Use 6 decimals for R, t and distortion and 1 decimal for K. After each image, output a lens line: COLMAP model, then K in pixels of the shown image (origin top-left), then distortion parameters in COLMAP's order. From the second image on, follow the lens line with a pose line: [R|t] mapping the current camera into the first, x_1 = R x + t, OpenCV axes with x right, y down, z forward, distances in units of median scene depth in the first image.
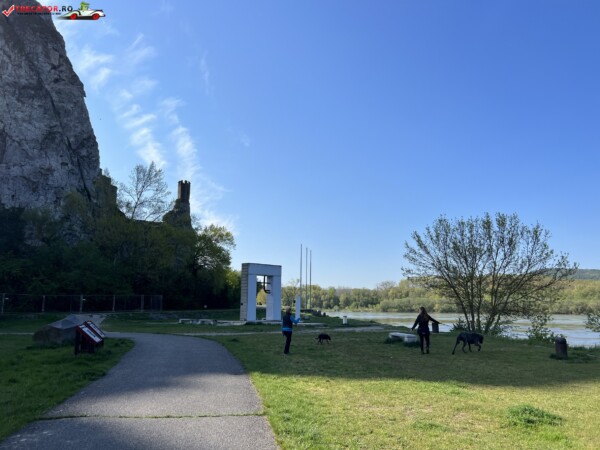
lens RADIAL K [[440.8, 0, 300.0], [0, 440.8, 225.0], [0, 0, 1]] dist [0.048475, -0.054352]
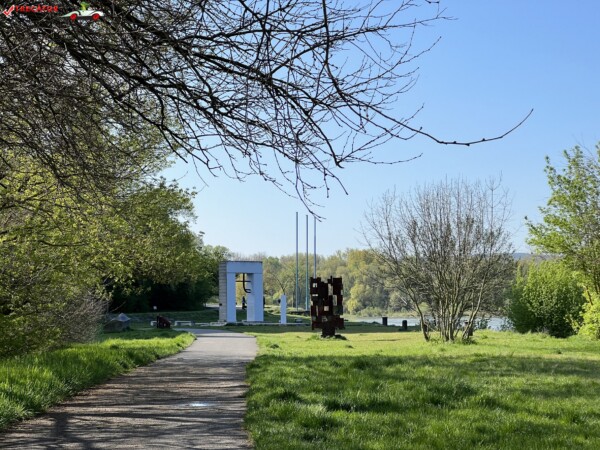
lens RADIAL K [[1309.8, 0, 300.0], [0, 1309.8, 225.0], [0, 0, 1]] dist [0.100340, 0.496464]
pose [[0.999572, -0.011263, -0.027007, 0.068063], [0.014432, 0.992647, 0.120182, -0.193062], [0.025455, -0.120521, 0.992384, -1.044721]]
